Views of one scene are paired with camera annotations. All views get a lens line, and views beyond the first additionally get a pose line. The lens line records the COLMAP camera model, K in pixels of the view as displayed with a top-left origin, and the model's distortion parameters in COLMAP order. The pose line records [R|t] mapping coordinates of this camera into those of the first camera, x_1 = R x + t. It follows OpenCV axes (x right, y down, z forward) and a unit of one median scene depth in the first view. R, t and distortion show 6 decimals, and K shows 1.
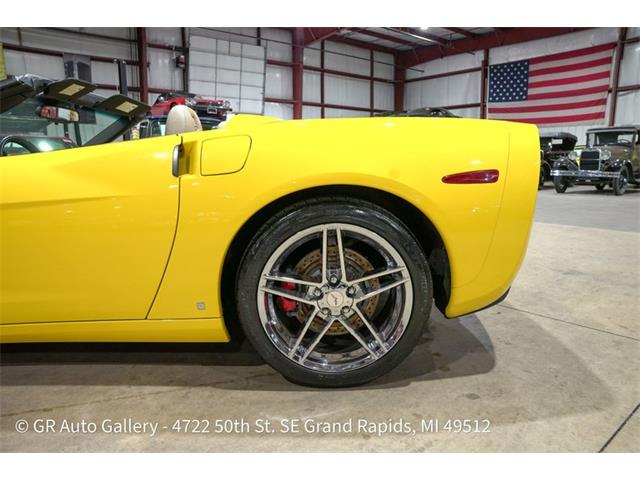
lens RADIAL K [[437.2, 0, 321.7], [0, 437.2, 239.3], [0, 0, 1]] dist [-0.136084, 0.103592]
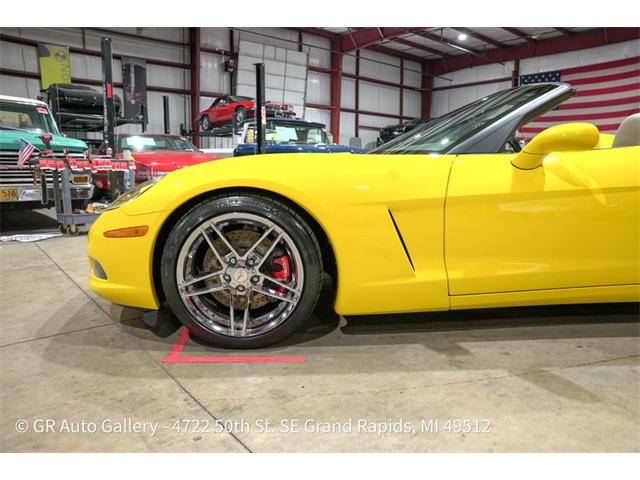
lens RADIAL K [[437.2, 0, 322.7], [0, 437.2, 238.9], [0, 0, 1]] dist [-0.136084, 0.103592]
pose [[0.999690, 0.006088, 0.024131, -0.124922], [-0.005744, 0.999881, -0.014334, 0.006876], [-0.024216, 0.014191, 0.999606, -0.016854]]
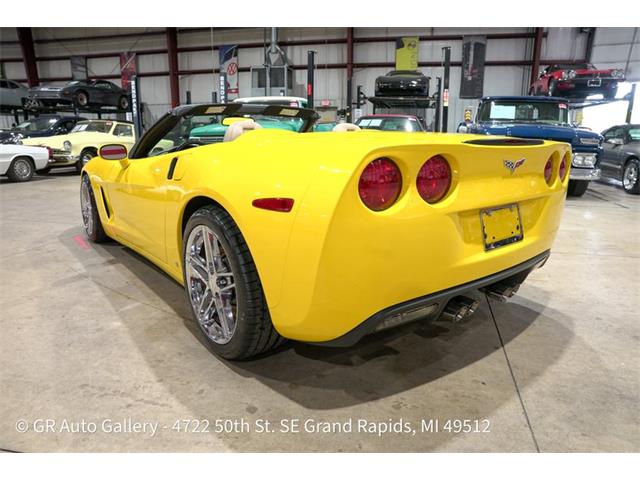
lens RADIAL K [[437.2, 0, 322.2], [0, 437.2, 241.1], [0, 0, 1]] dist [-0.136084, 0.103592]
pose [[0.603838, 0.198823, -0.771913, 0.092482], [-0.145463, 0.979617, 0.138531, -0.016494], [0.783722, 0.028634, 0.620451, 0.035763]]
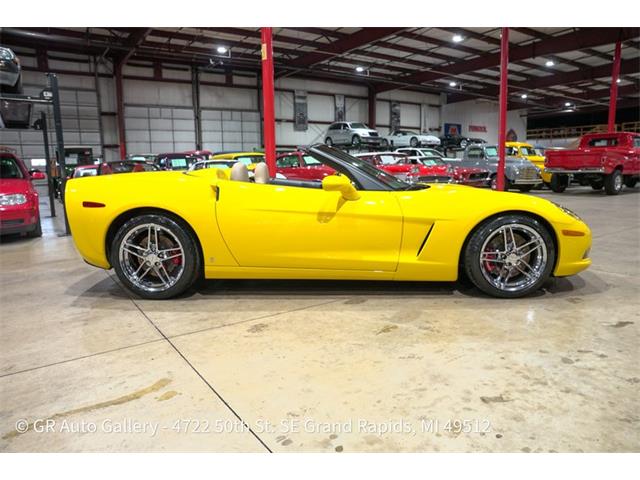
lens RADIAL K [[437.2, 0, 319.2], [0, 437.2, 240.0], [0, 0, 1]] dist [-0.136084, 0.103592]
pose [[-0.996972, 0.011795, 0.076858, -0.079618], [0.036746, 0.942562, 0.332005, -0.067503], [-0.068527, 0.333824, -0.940141, 0.327397]]
